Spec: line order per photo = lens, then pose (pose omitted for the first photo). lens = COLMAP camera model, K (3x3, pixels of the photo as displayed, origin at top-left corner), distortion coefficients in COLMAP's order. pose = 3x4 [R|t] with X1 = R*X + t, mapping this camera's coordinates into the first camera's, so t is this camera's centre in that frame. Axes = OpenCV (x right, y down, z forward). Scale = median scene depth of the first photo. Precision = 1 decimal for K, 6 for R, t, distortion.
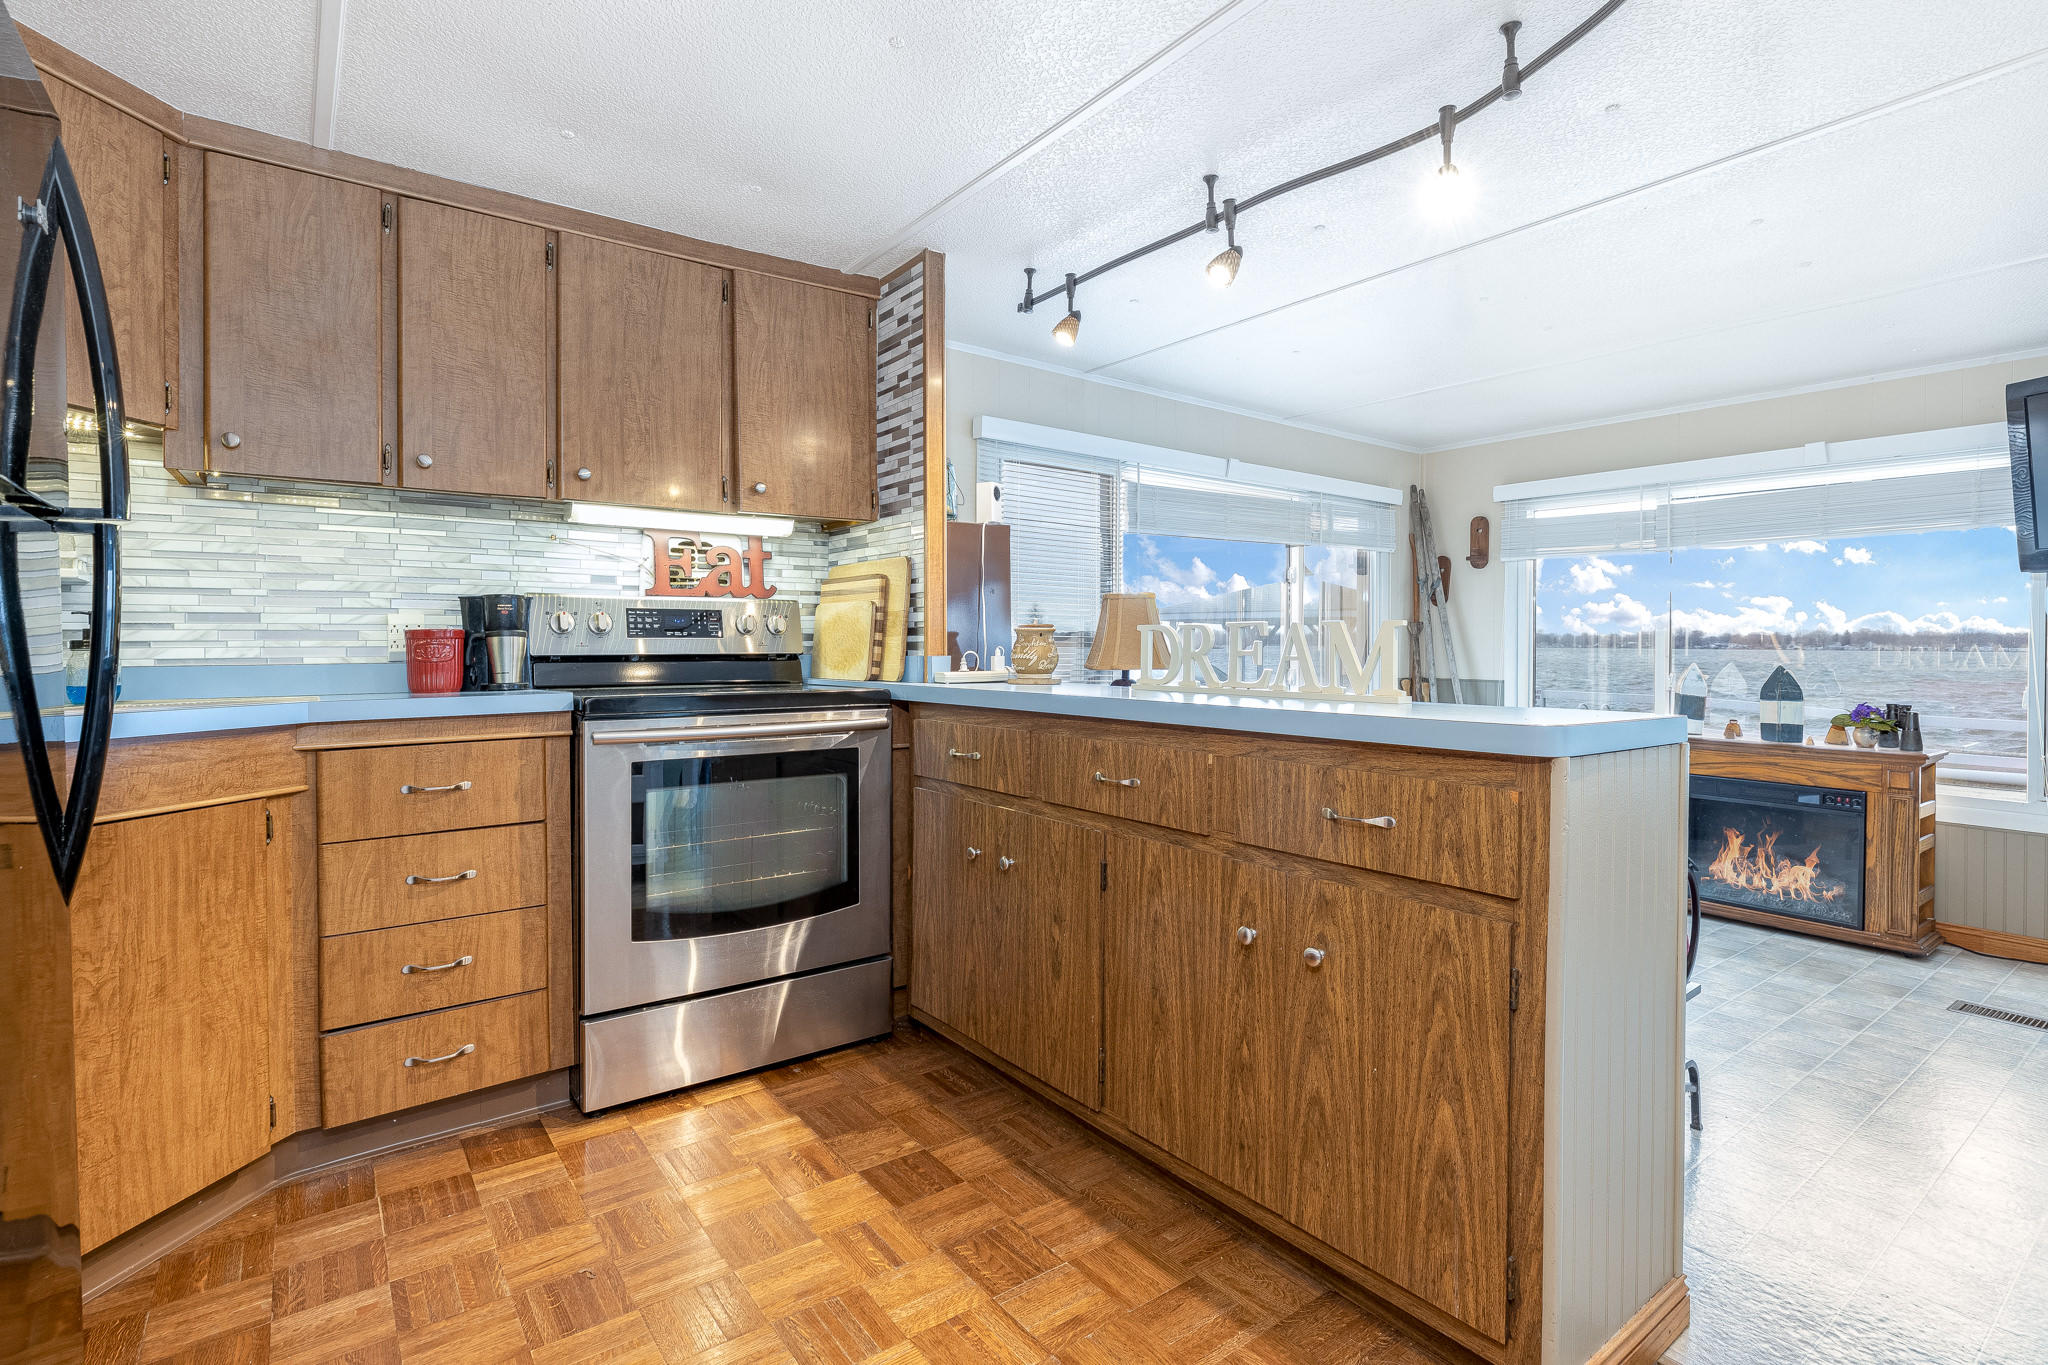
lens RADIAL K [[980.1, 0, 1027.8], [0, 980.1, 642.6], [0, 0, 1]] dist [-0.001940, -0.000030]
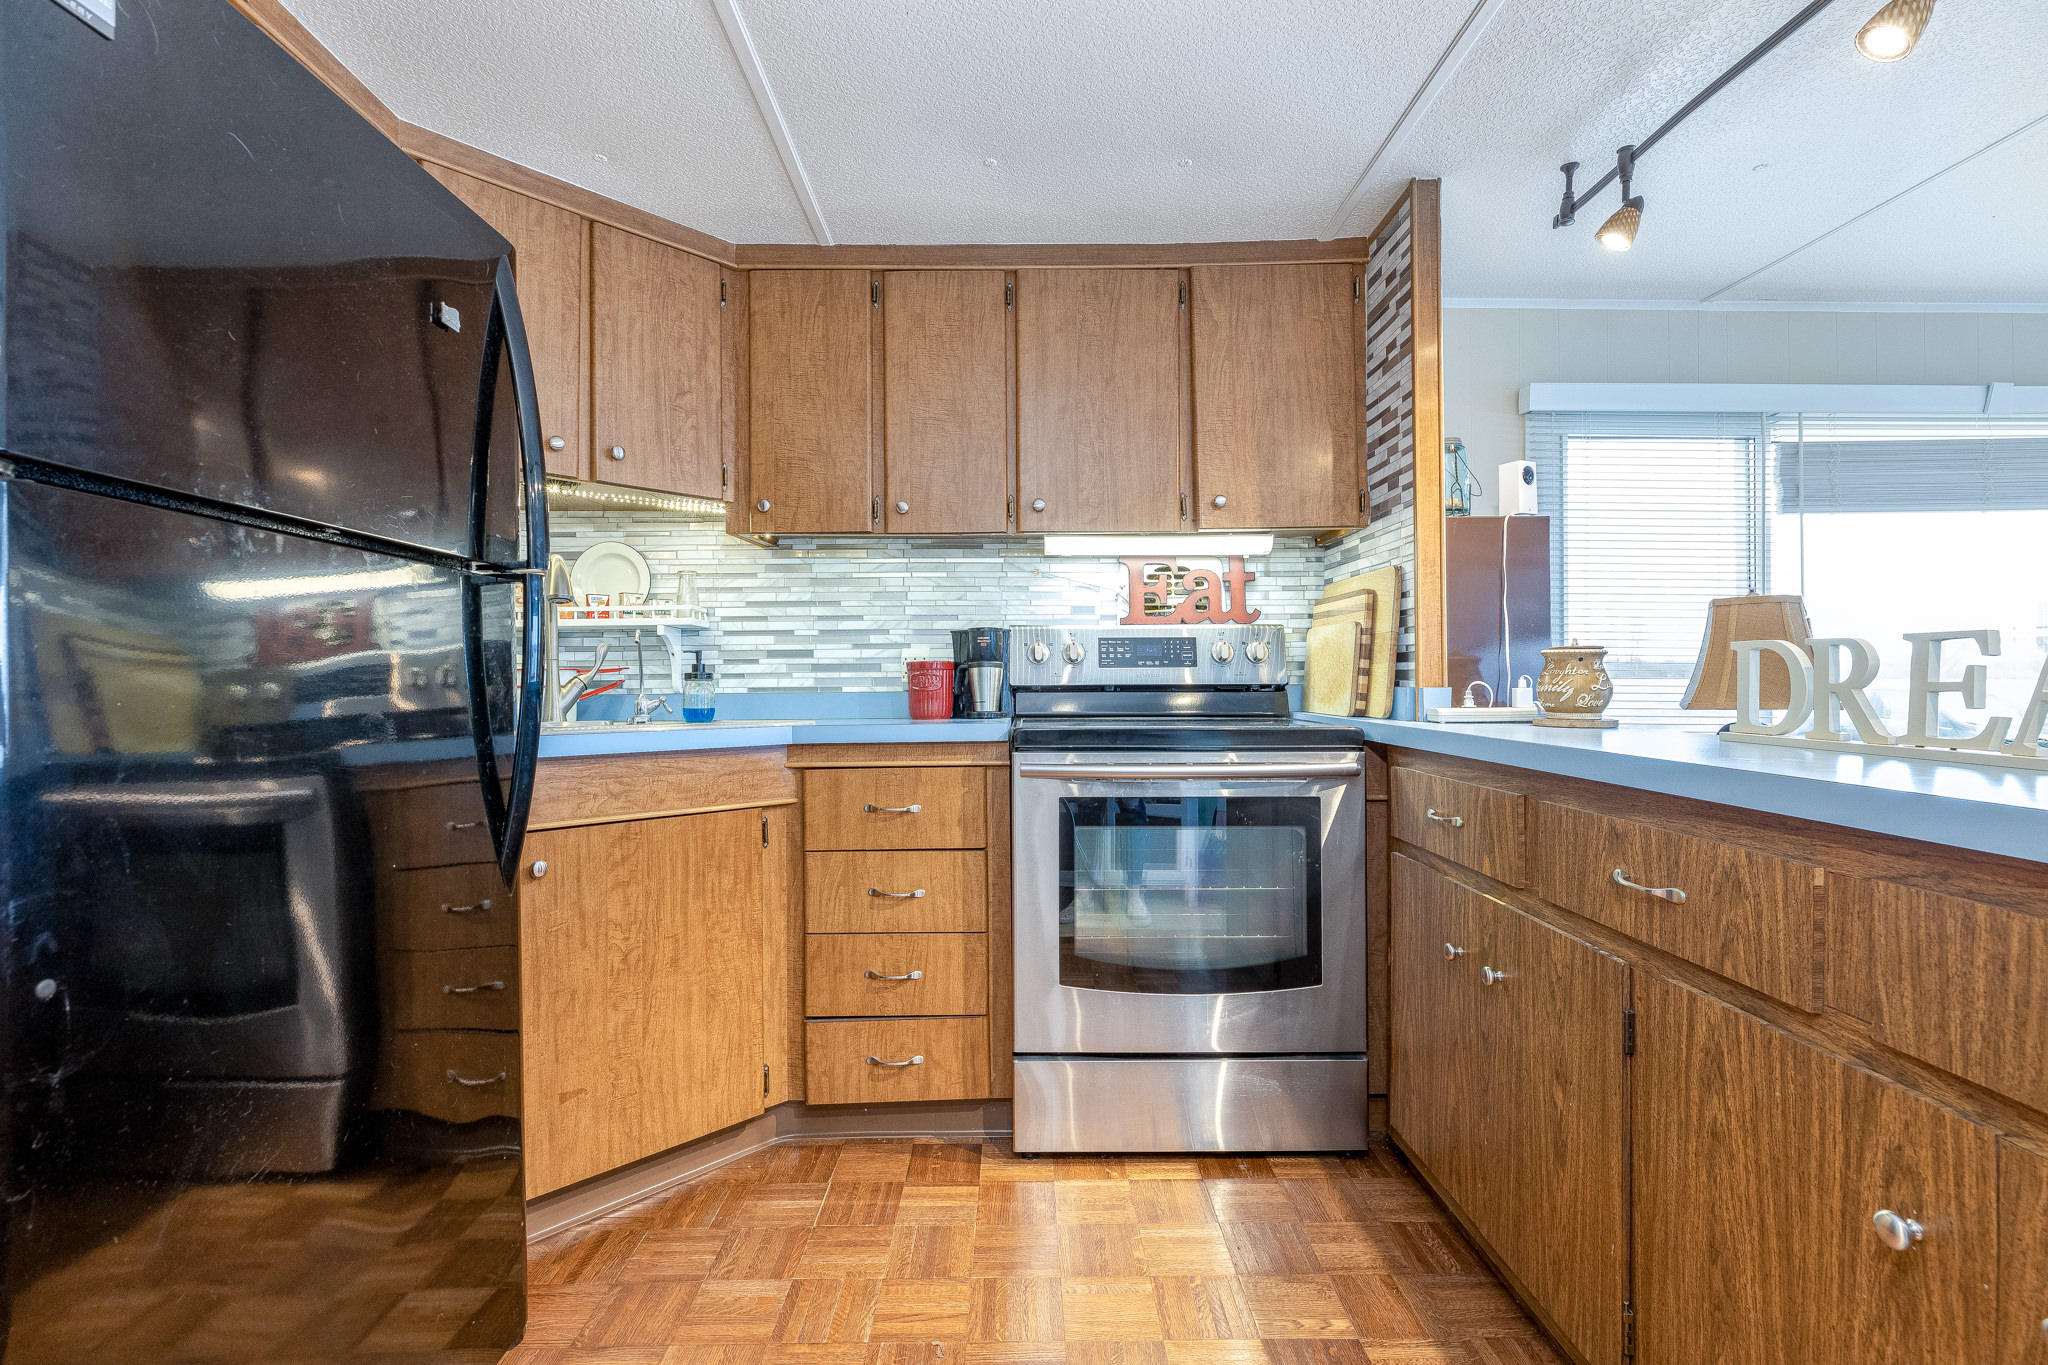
lens RADIAL K [[931.1, 0, 1024.8], [0, 931.1, 667.8], [0, 0, 1]] dist [0.003669, -0.000759]
pose [[0.804972, -0.008163, -0.593256, 0.109374], [0.004917, 0.999963, -0.007088, 0.001720], [0.593292, 0.002788, 0.804983, 0.242619]]
